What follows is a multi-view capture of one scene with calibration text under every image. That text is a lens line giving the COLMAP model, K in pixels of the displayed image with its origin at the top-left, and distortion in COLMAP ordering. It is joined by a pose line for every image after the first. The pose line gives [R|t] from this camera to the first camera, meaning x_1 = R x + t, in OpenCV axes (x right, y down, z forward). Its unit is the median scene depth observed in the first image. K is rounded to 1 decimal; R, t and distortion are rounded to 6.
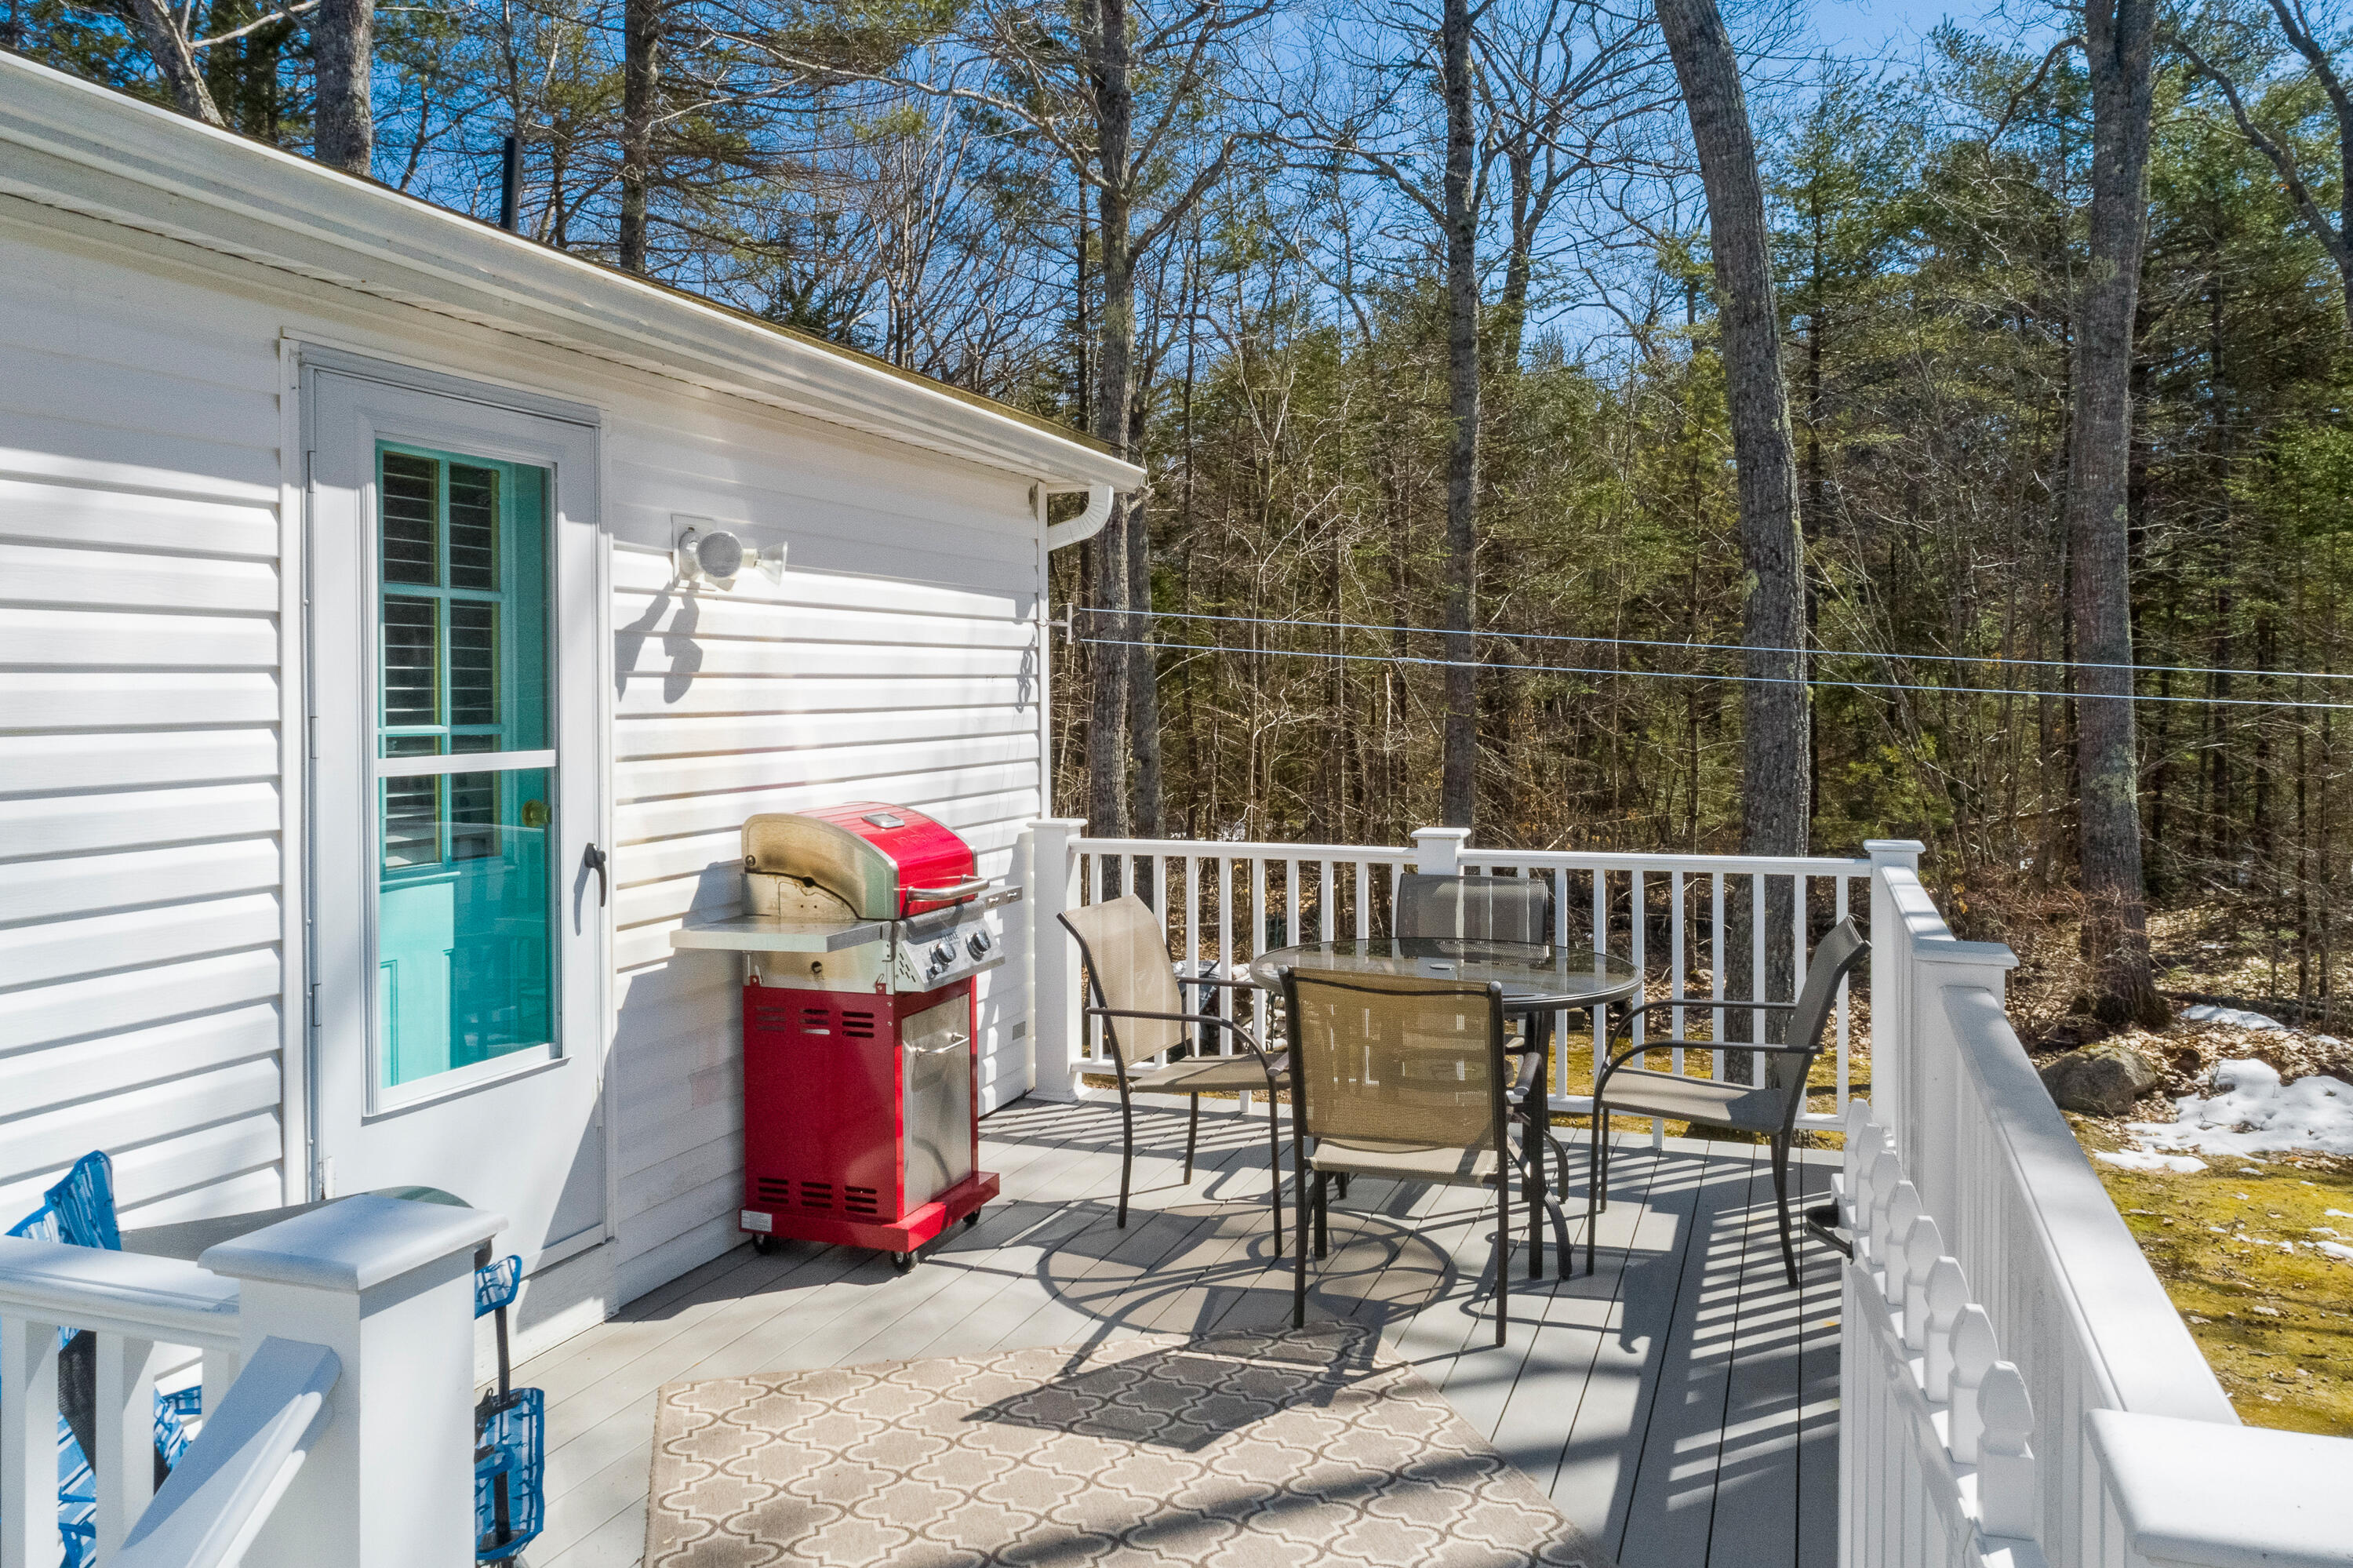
lens RADIAL K [[1703.4, 0, 1177.8], [0, 1703.4, 705.8], [0, 0, 1]] dist [-0.000100, 0.001516]
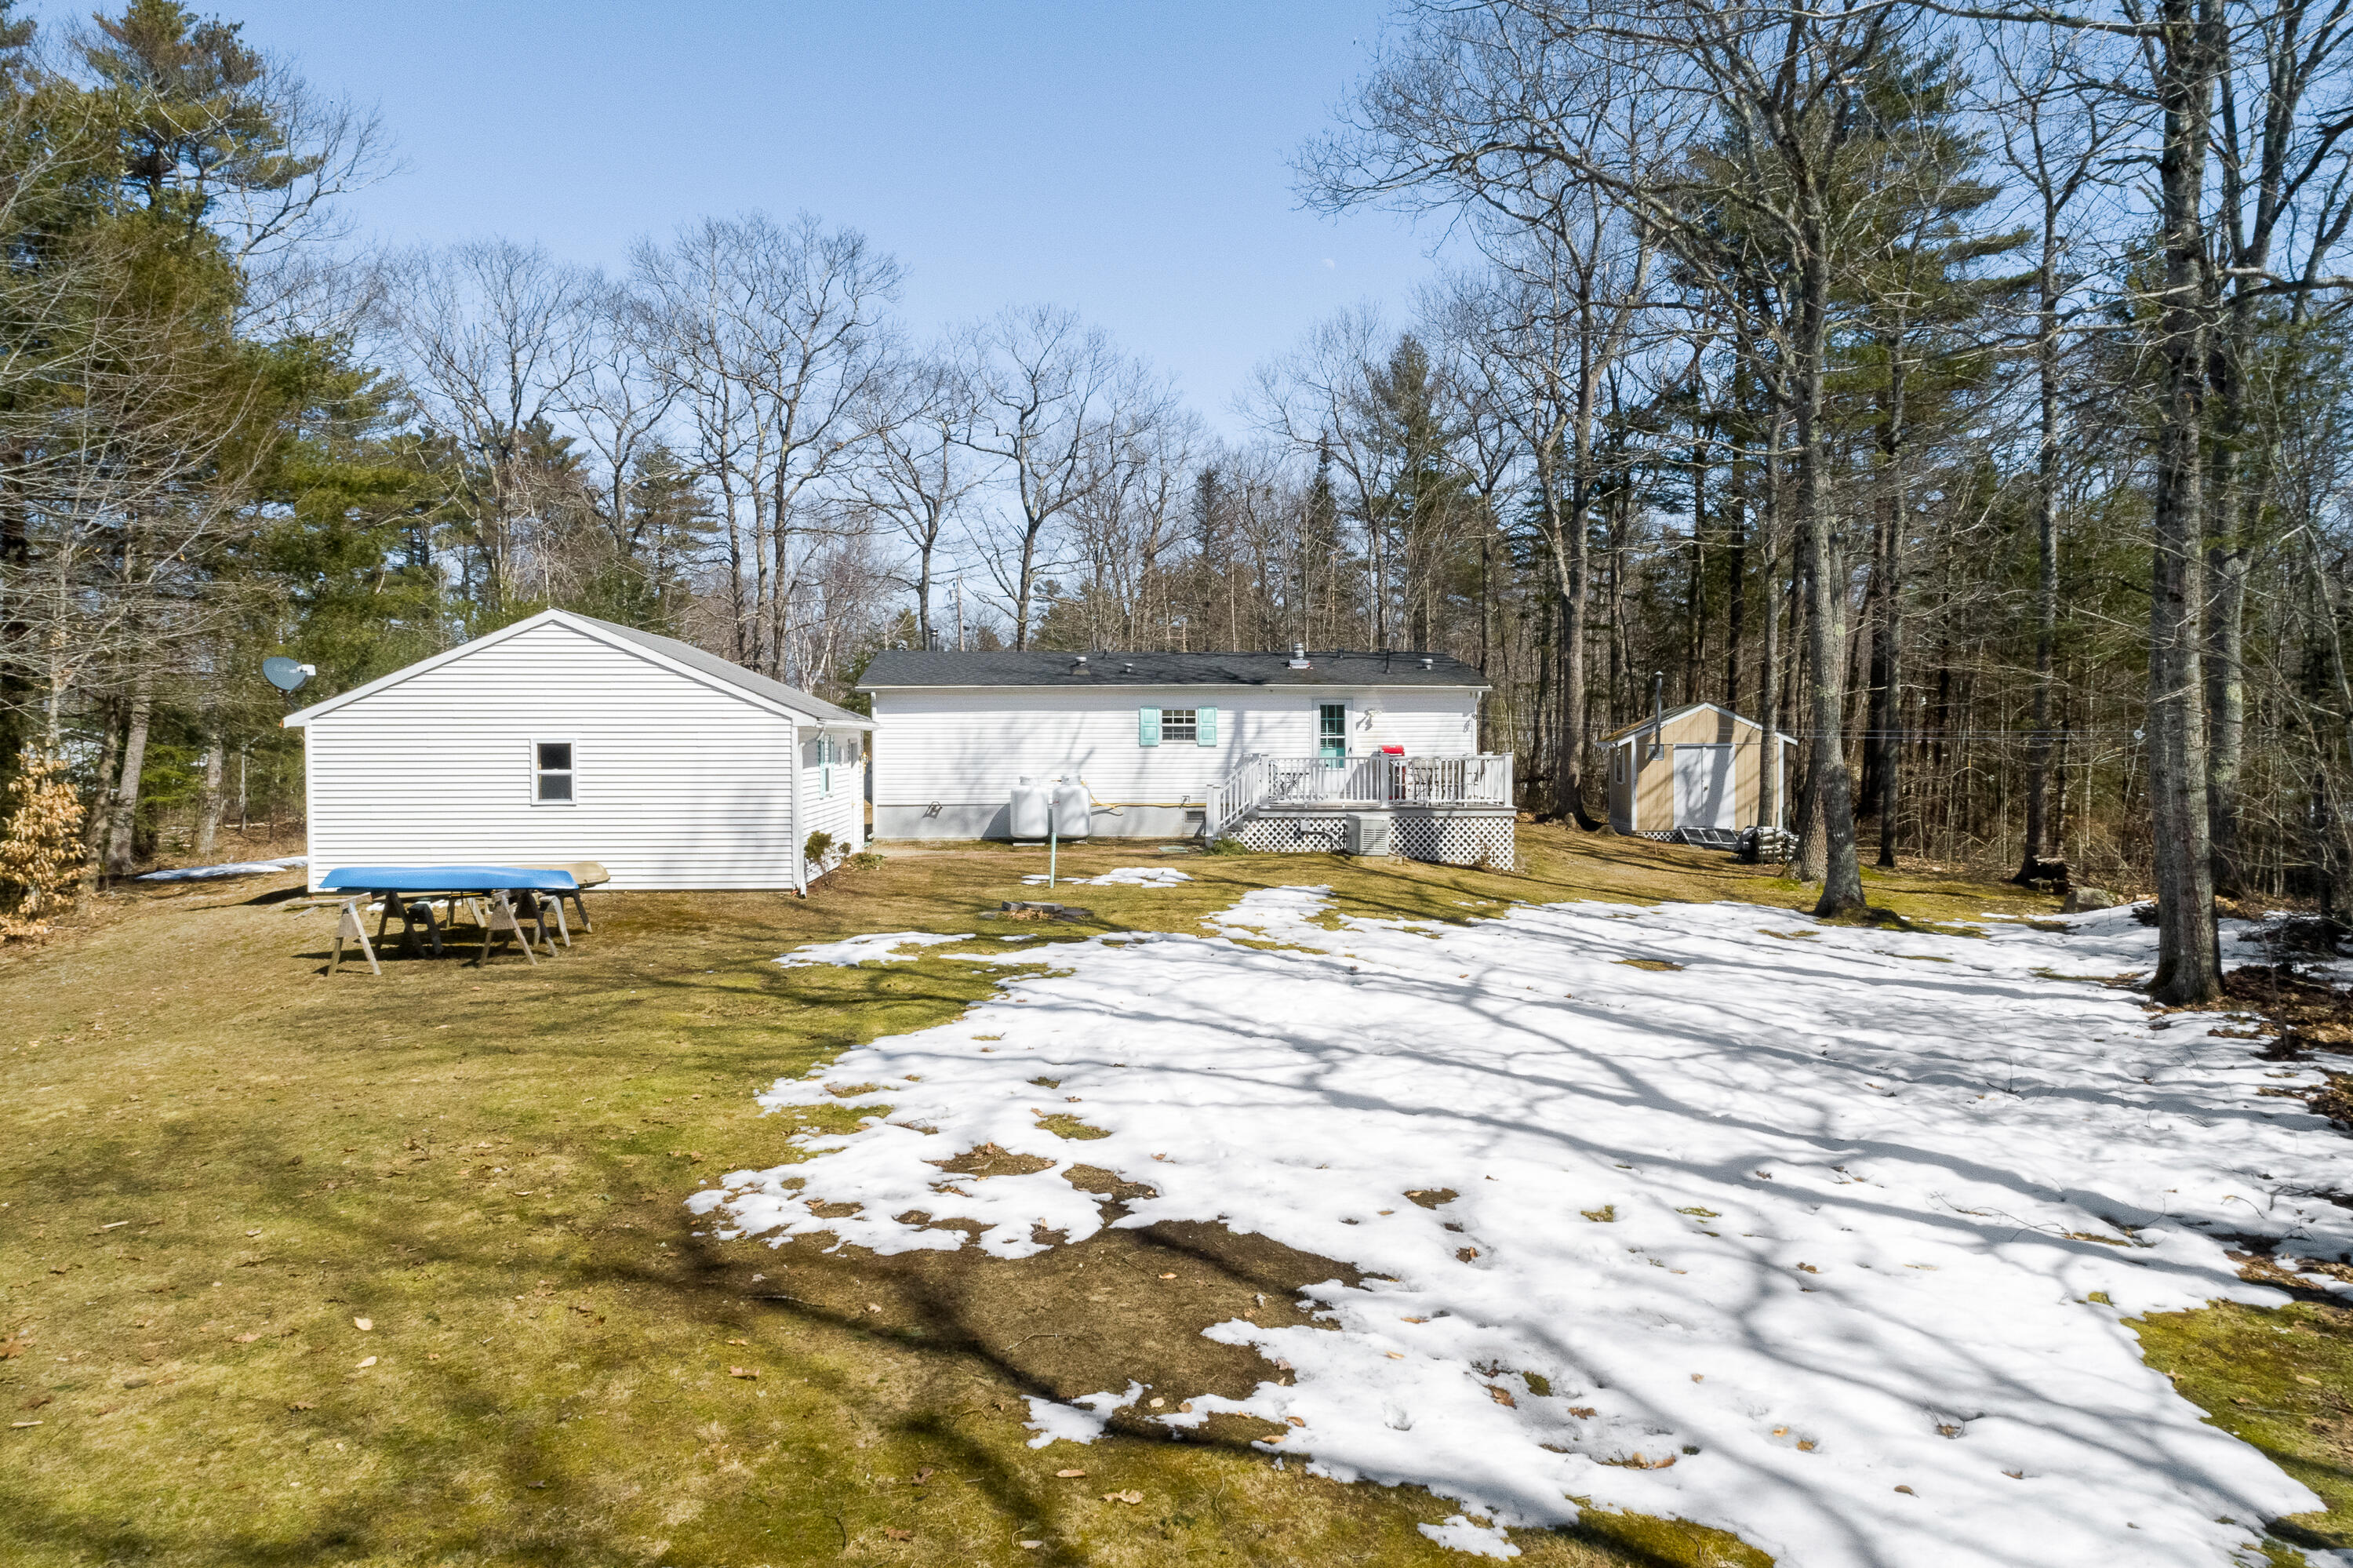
lens RADIAL K [[1673.6, 0, 1176.5], [0, 1673.6, 784.0], [0, 0, 1]] dist [0.002727, 0.002497]
pose [[0.411257, 0.022194, -0.911249, 7.183071], [-0.003718, 0.999736, 0.022671, 0.080391], [0.911512, -0.005935, 0.411231, -3.380788]]
